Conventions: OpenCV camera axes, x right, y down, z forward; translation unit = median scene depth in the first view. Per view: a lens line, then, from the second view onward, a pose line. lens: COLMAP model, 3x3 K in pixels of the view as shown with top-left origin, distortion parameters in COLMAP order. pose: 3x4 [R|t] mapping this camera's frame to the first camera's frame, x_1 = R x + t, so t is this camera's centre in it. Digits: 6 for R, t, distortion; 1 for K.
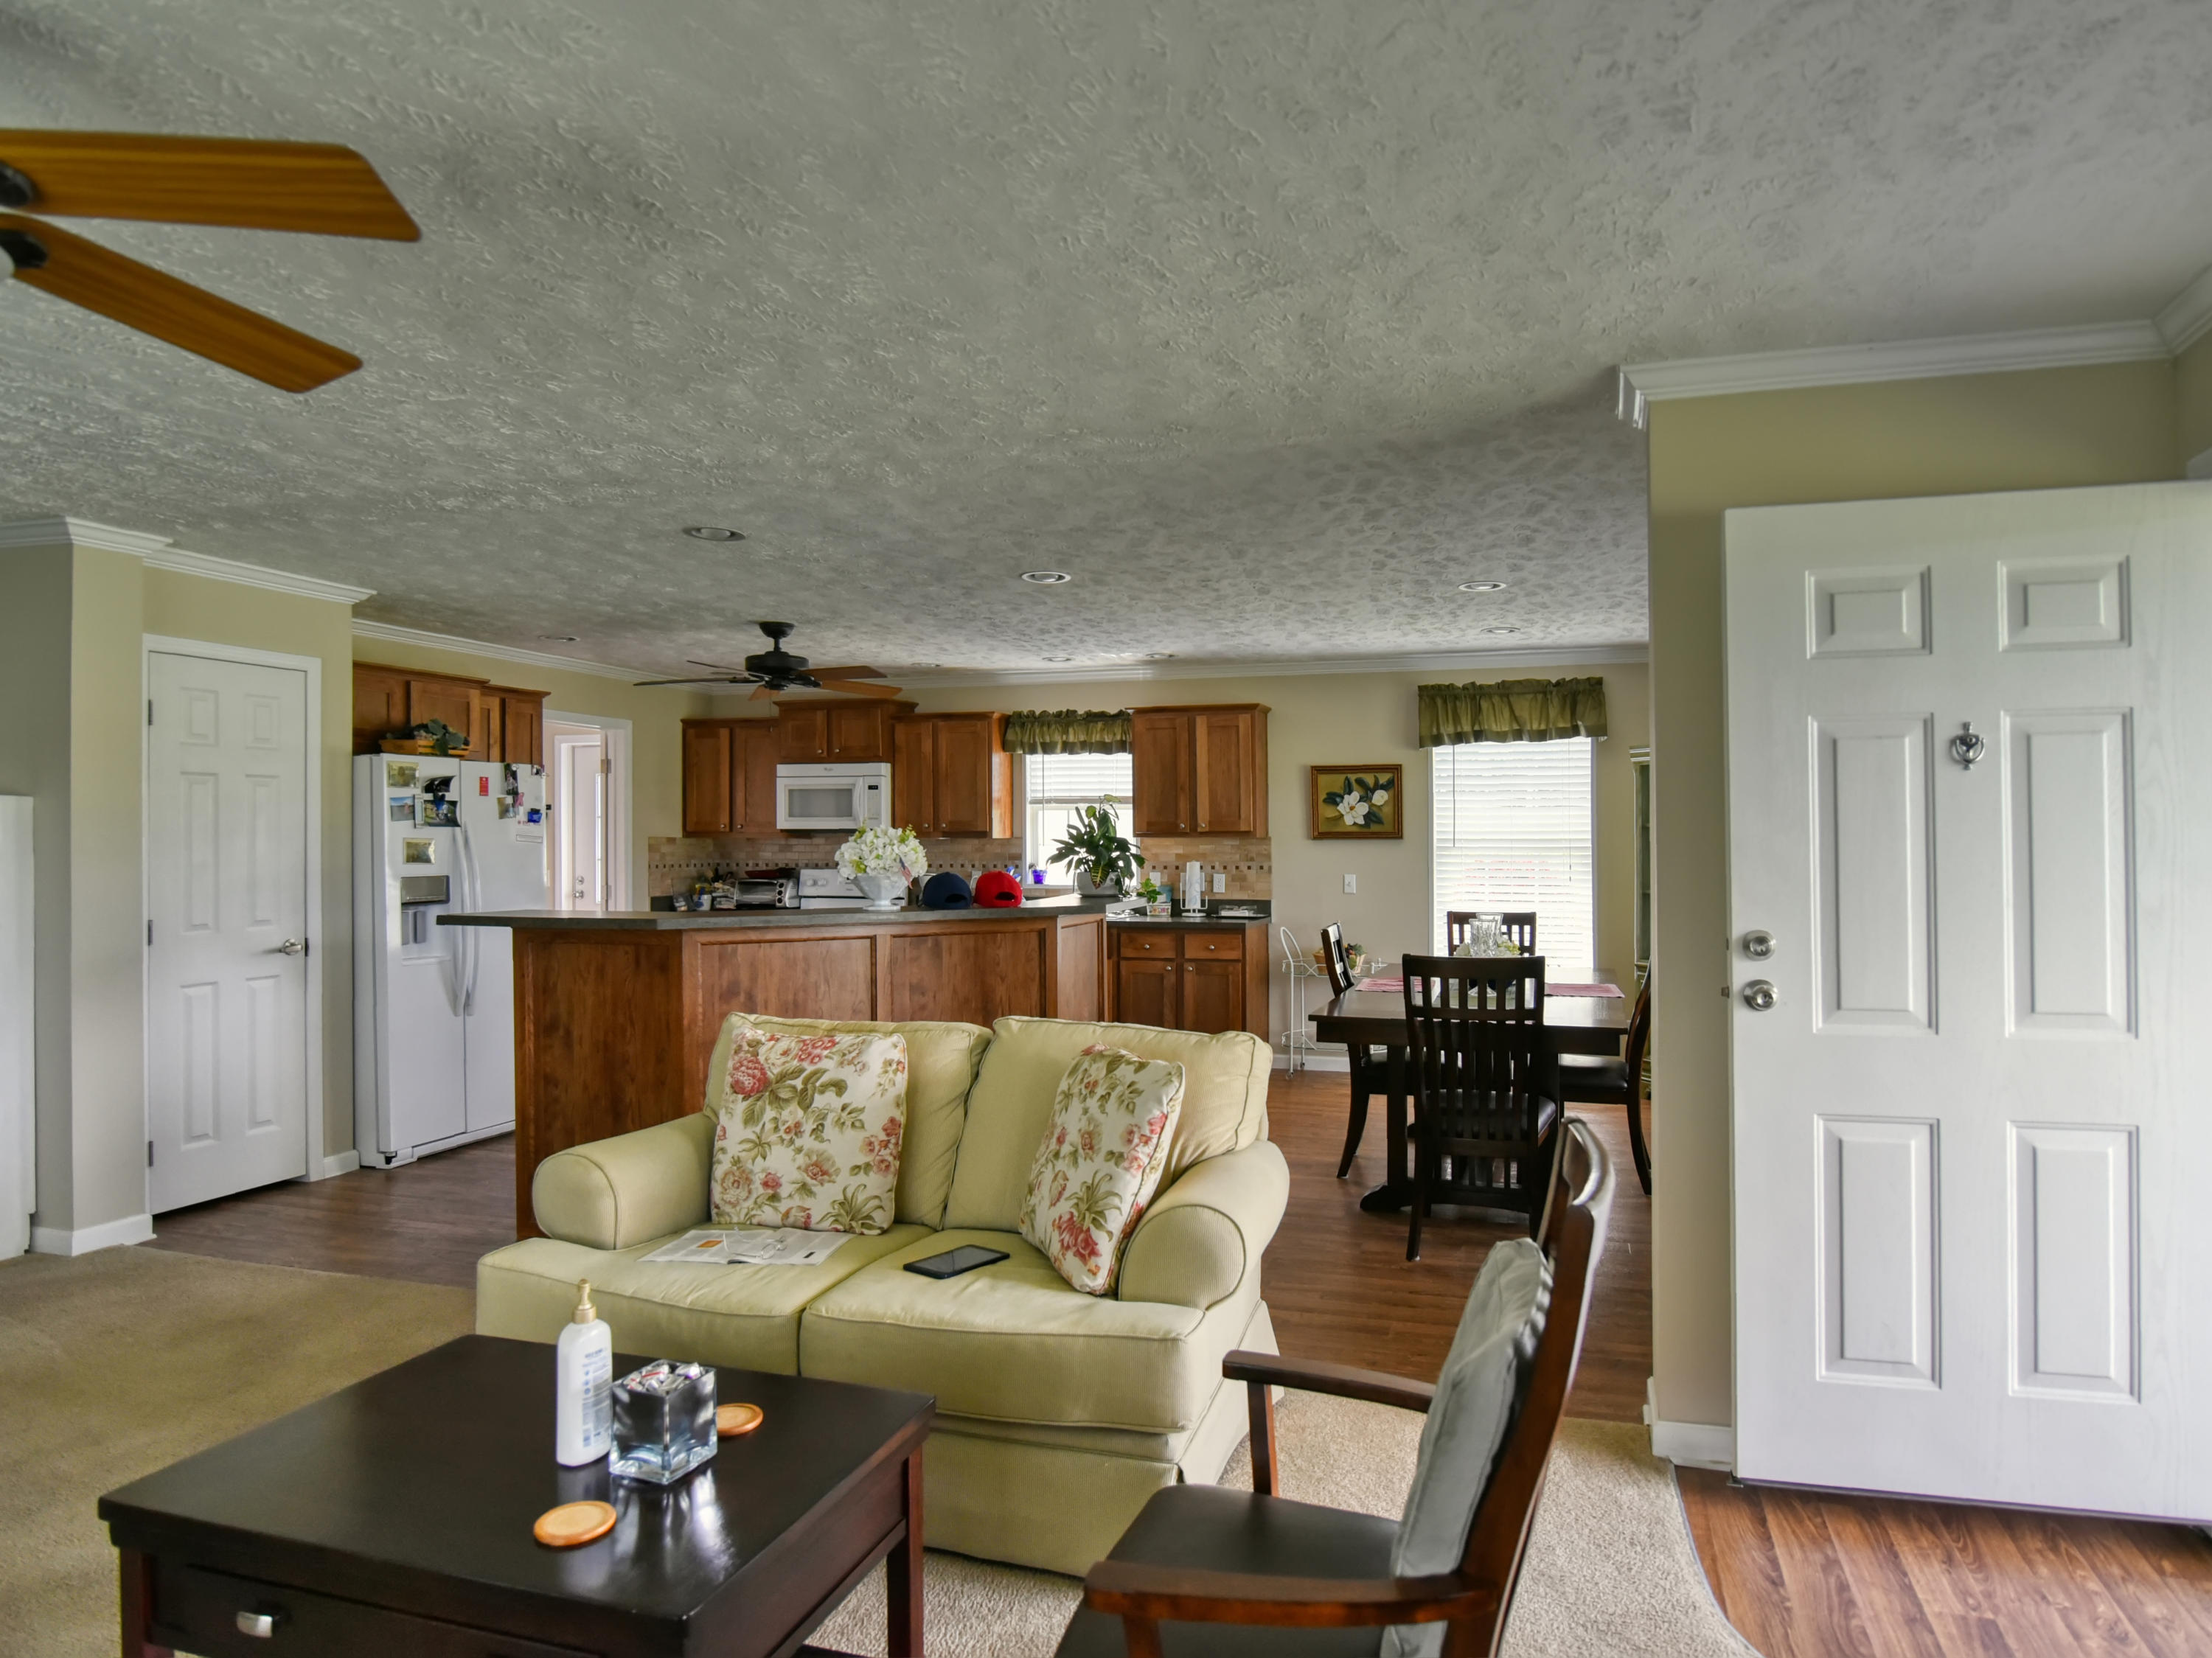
lens RADIAL K [[1299.4, 0, 1107.8], [0, 1299.4, 821.4], [0, 0, 1]] dist [0.006758, 0.000353]
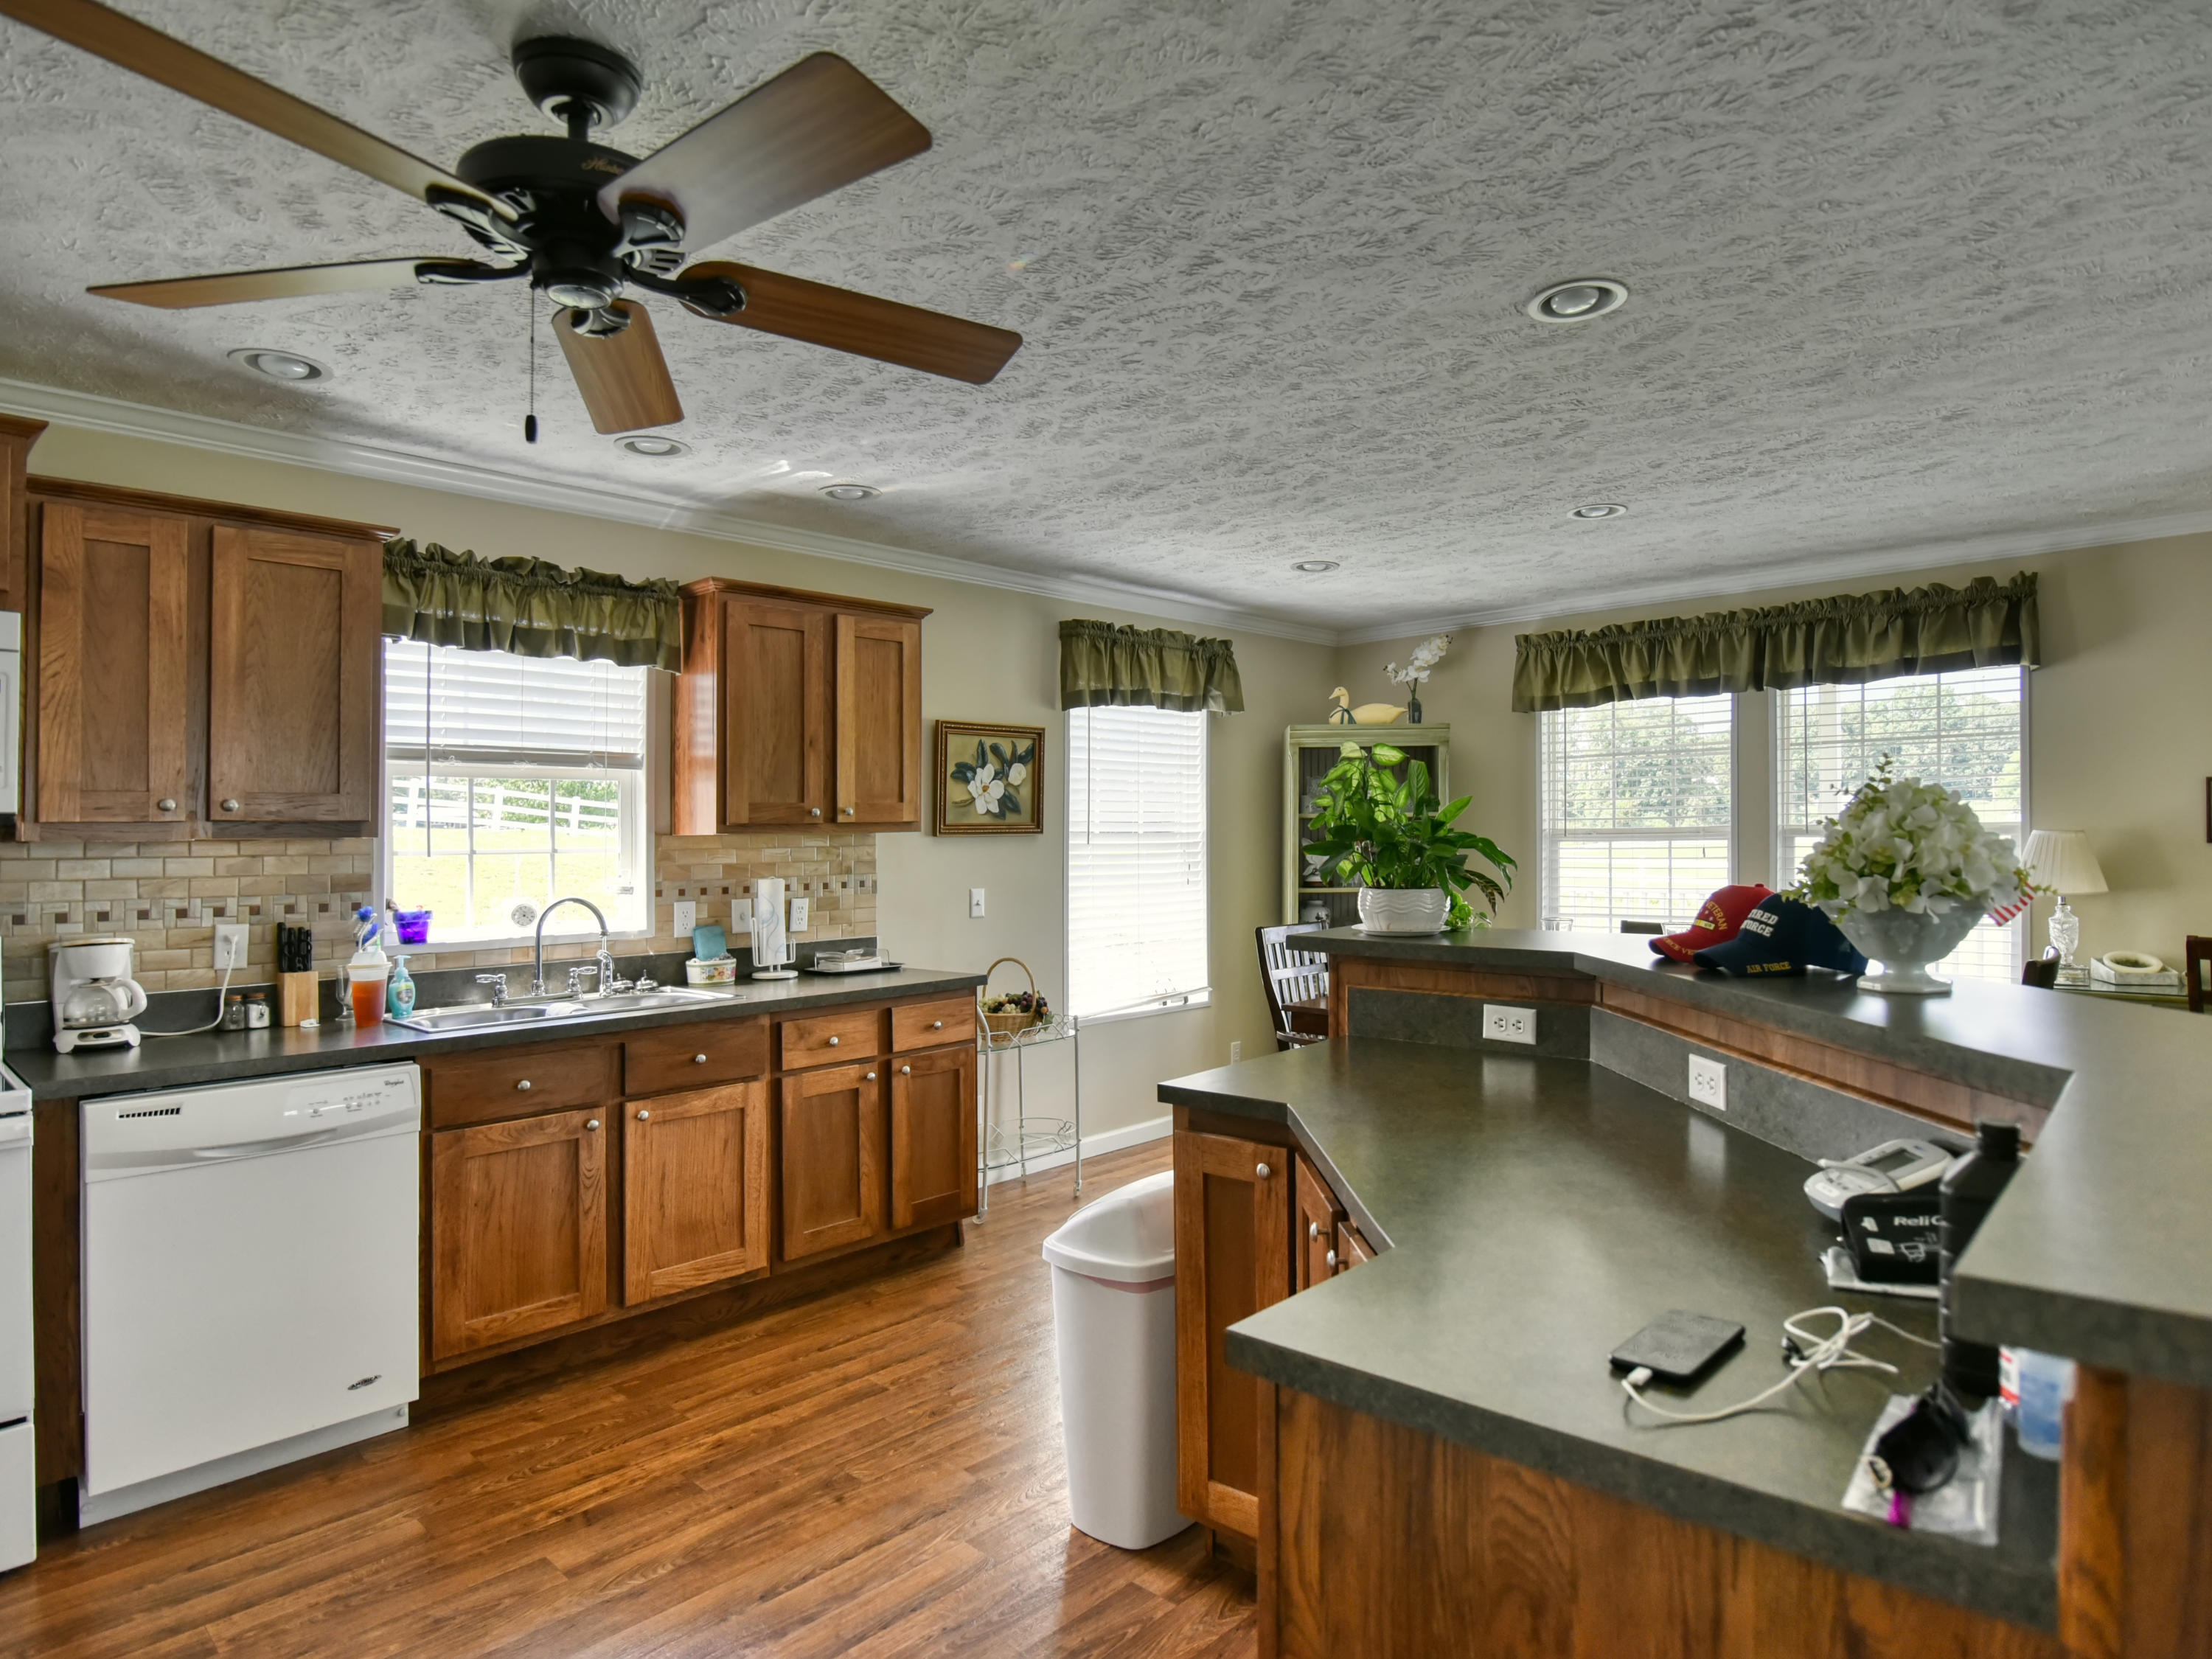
lens RADIAL K [[1299.5, 0, 1109.2], [0, 1299.5, 822.3], [0, 0, 1]] dist [0.006758, 0.000353]
pose [[0.424428, 0.005384, 0.905446, -0.387002], [-0.002036, 0.999985, -0.004992, 0.010184], [-0.905460, 0.000275, 0.424432, 0.663135]]
